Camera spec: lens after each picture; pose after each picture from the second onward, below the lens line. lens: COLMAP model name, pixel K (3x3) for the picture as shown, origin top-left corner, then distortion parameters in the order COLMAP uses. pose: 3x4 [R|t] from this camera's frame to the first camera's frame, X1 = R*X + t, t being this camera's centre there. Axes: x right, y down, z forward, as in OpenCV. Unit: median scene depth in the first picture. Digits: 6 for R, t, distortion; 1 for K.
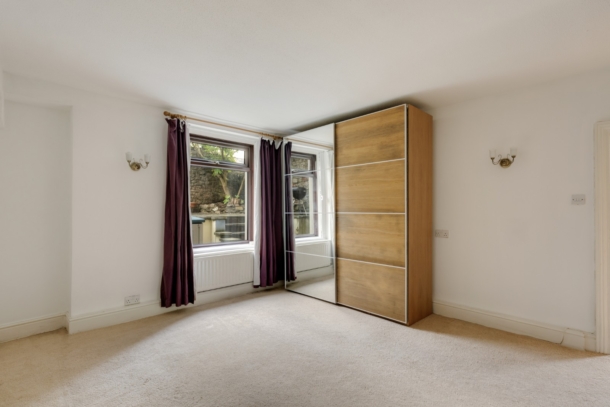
lens RADIAL K [[306.2, 0, 307.3], [0, 306.2, 204.3], [0, 0, 1]] dist [0.003920, 0.000060]
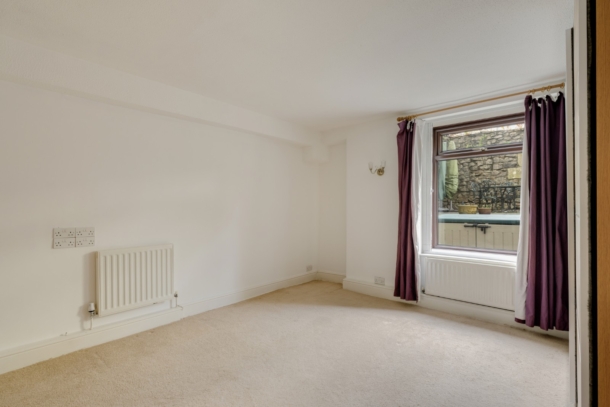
lens RADIAL K [[306.2, 0, 307.3], [0, 306.2, 204.3], [0, 0, 1]] dist [0.003920, 0.000060]
pose [[0.038119, -0.006638, -0.999251, 0.588136], [0.019047, 0.999801, -0.005915, 0.006568], [0.999092, -0.018807, 0.038238, 0.603543]]
